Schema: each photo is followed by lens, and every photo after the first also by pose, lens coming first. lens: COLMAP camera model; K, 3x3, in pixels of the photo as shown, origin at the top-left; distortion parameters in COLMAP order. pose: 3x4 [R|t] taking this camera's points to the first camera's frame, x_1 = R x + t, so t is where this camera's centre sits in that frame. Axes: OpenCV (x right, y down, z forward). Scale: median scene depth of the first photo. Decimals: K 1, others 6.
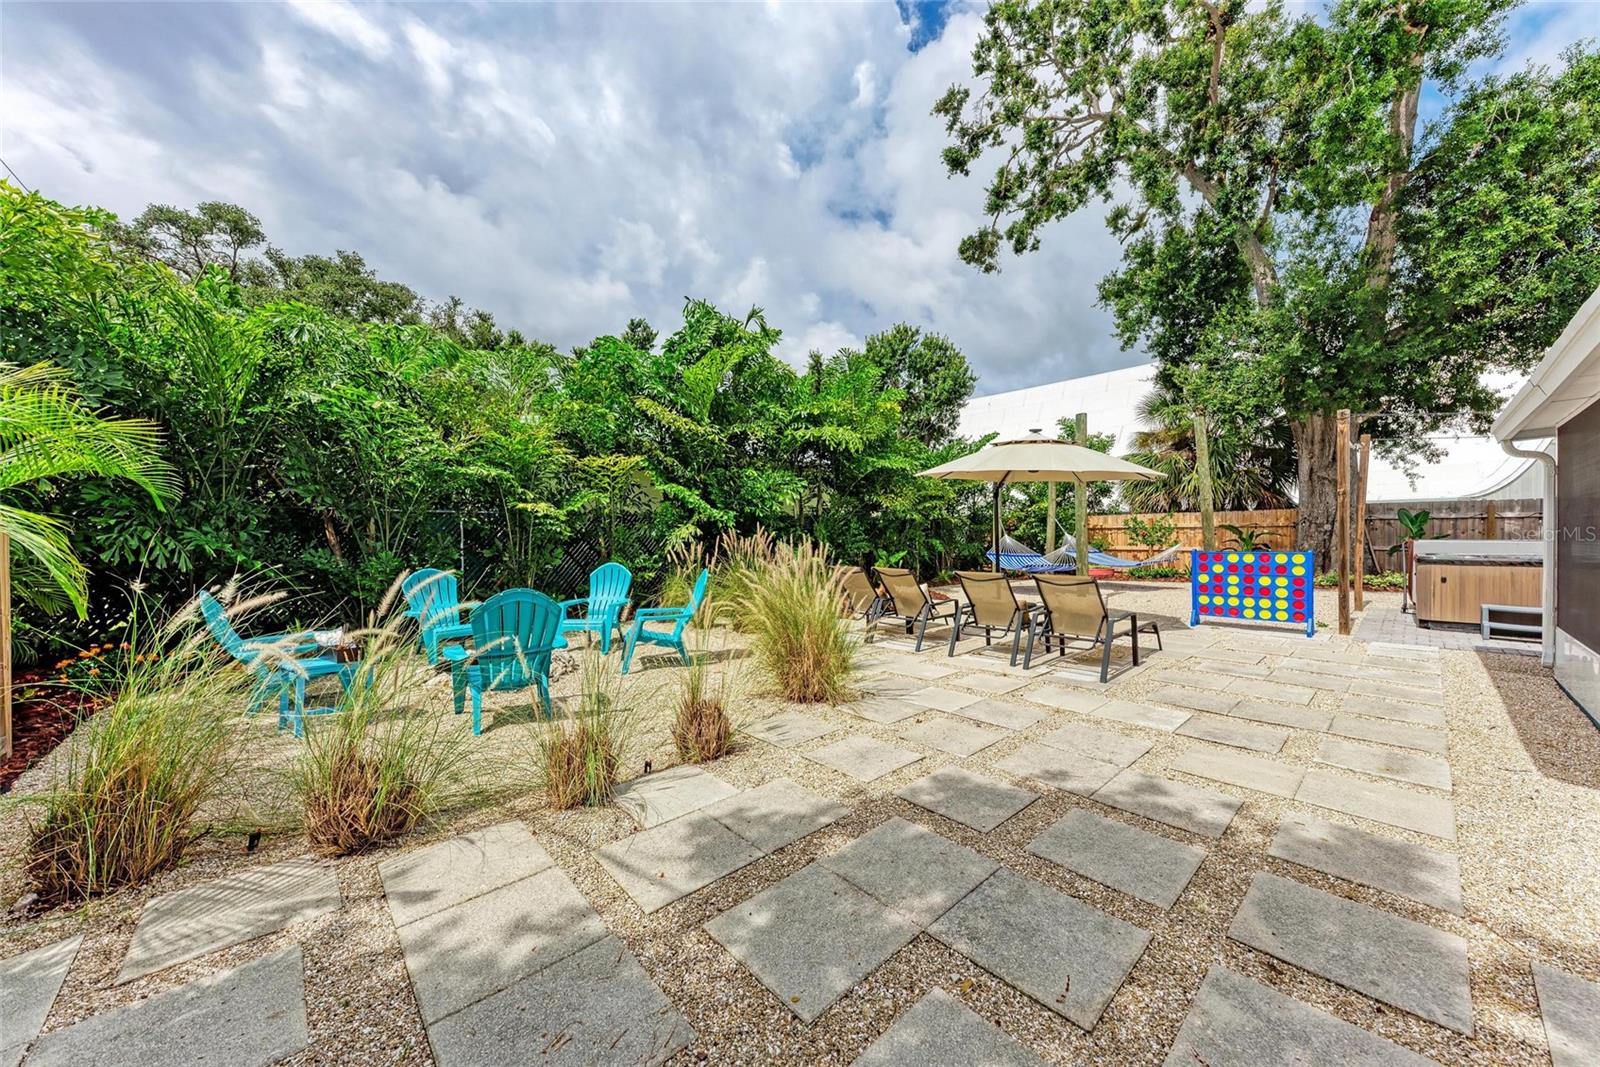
lens RADIAL K [[569.9, 0, 799.6], [0, 569.9, 536.8], [0, 0, 1]] dist [0.002206, -0.000031]
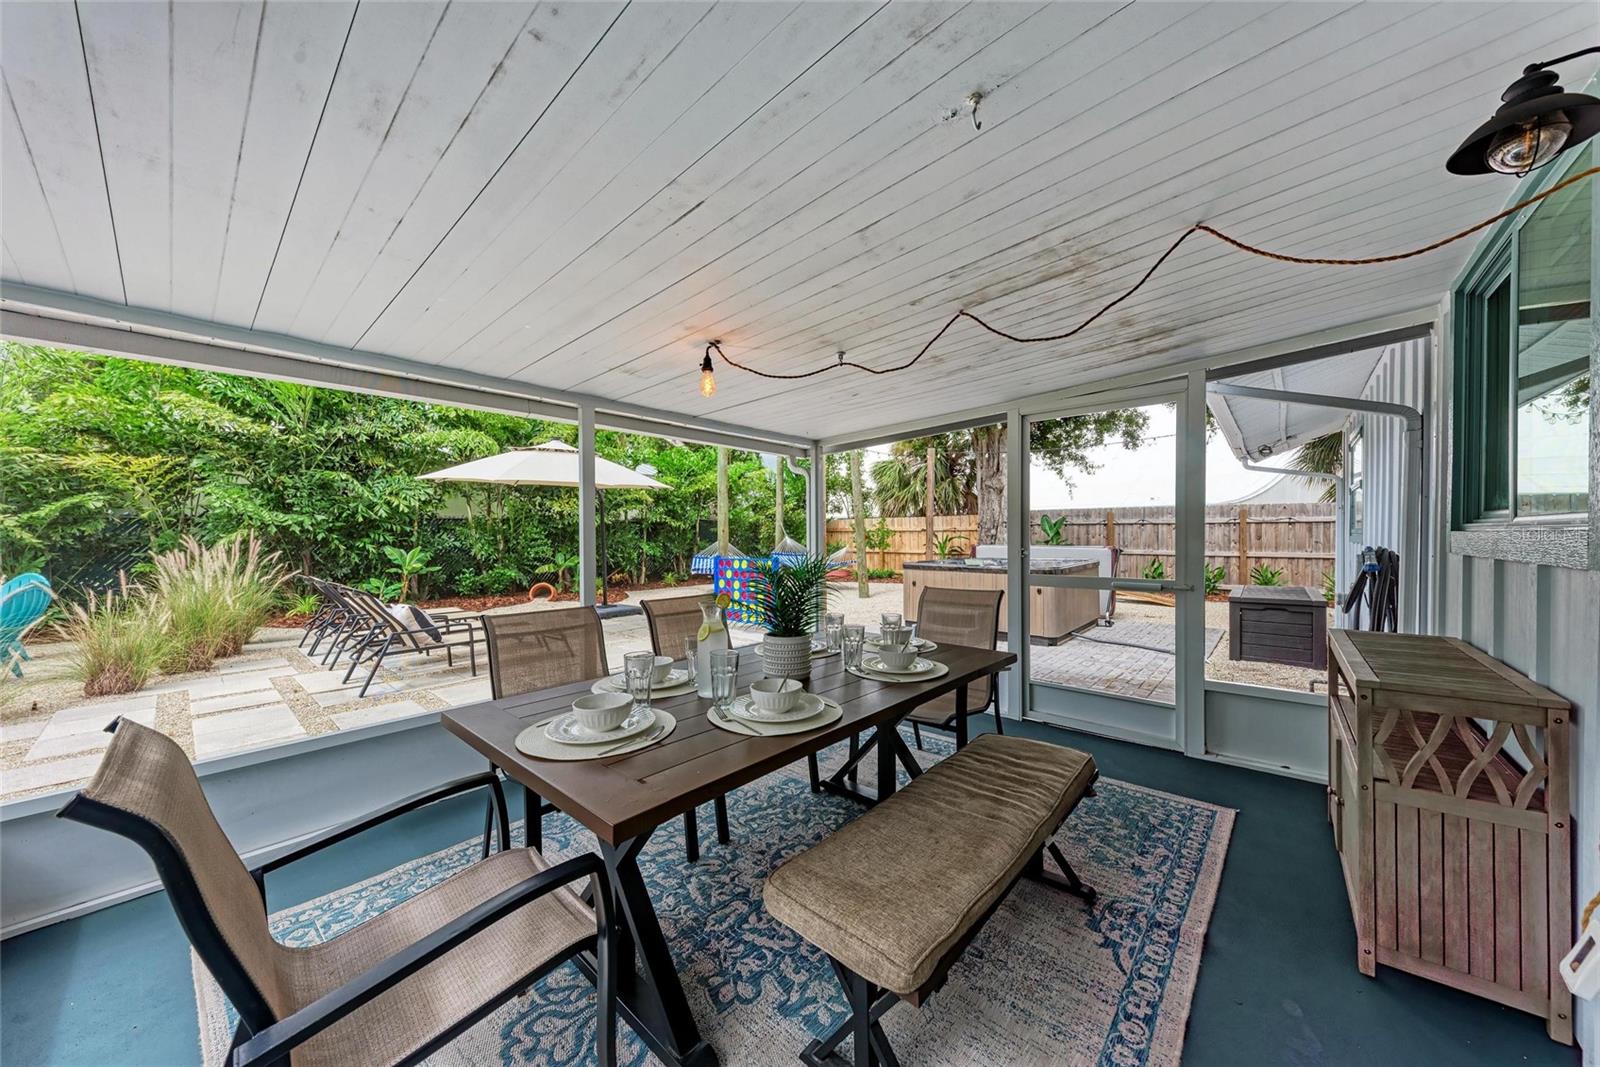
lens RADIAL K [[550.0, 0, 807.3], [0, 550.0, 540.5], [0, 0, 1]] dist [0.002390, 0.000143]
pose [[0.993969, -0.000071, 0.109664, 0.454698], [-0.001015, 0.999951, 0.009852, -0.009798], [-0.109660, -0.009904, 0.993920, -0.011499]]
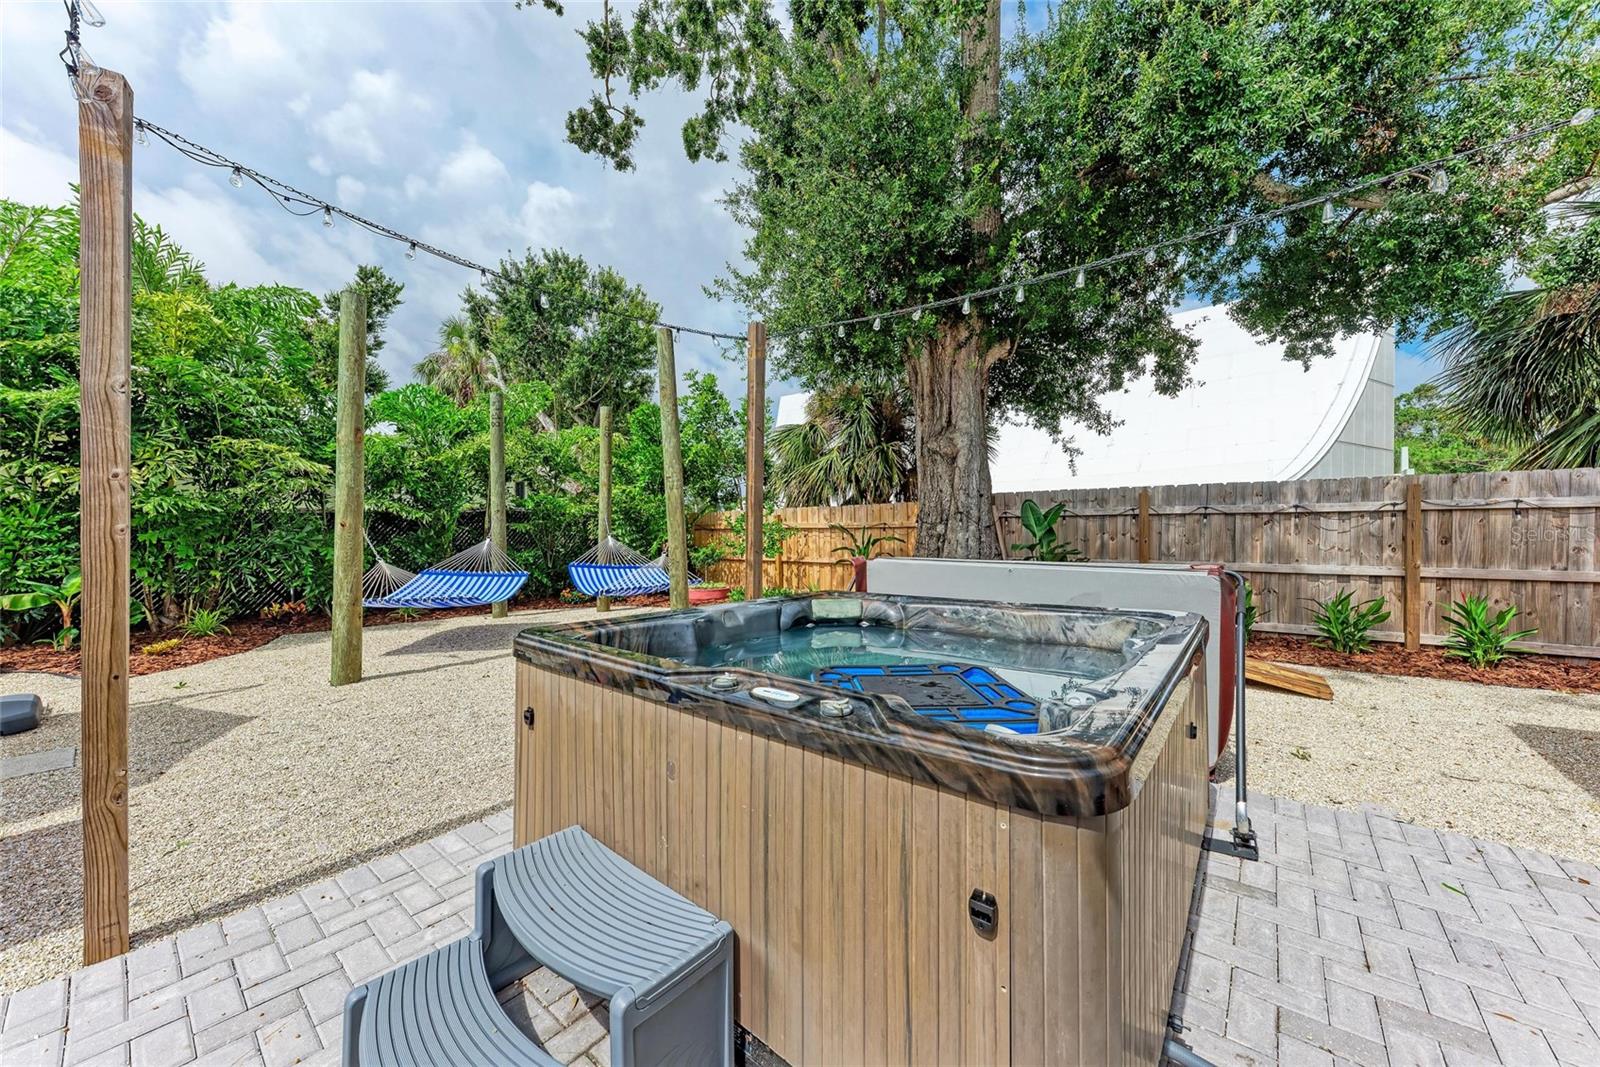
lens RADIAL K [[569.9, 0, 801.3], [0, 569.9, 538.6], [0, 0, 1]] dist [0.002206, -0.000031]
pose [[0.992214, -0.000576, 0.124546, 0.690469], [-0.000578, 0.999957, 0.009227, -0.011560], [-0.124546, -0.009228, 0.992171, 0.384410]]
